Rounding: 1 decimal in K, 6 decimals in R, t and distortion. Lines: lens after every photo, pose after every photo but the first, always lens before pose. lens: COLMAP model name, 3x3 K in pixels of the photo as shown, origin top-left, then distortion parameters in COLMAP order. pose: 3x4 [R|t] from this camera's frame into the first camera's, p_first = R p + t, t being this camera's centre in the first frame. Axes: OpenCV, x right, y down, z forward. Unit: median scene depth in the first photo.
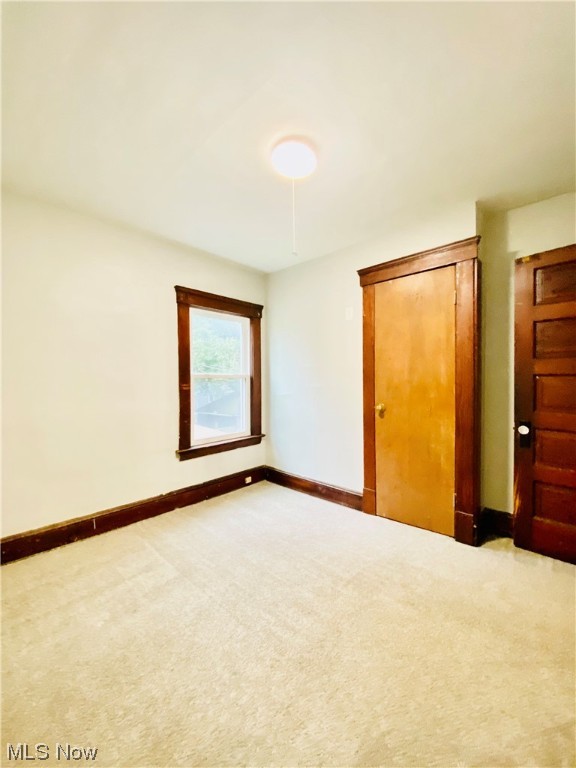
lens RADIAL K [[312.2, 0, 286.5], [0, 312.2, 382.2], [0, 0, 1]] dist [0.036081, -0.024393]
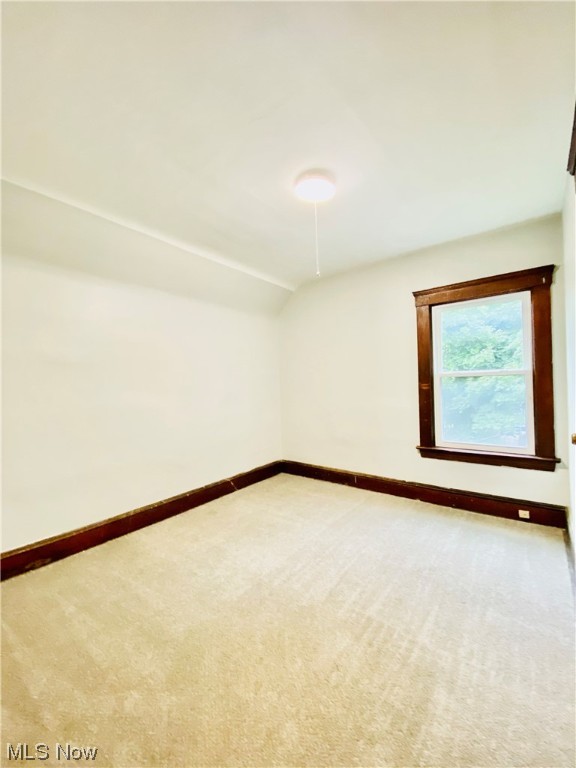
lens RADIAL K [[312.2, 0, 286.5], [0, 312.2, 382.2], [0, 0, 1]] dist [0.036081, -0.024393]
pose [[0.090194, 0.008512, -0.995888, 0.628571], [0.023210, 0.999674, 0.010646, -0.019326], [0.995654, -0.024075, 0.089967, 0.433822]]
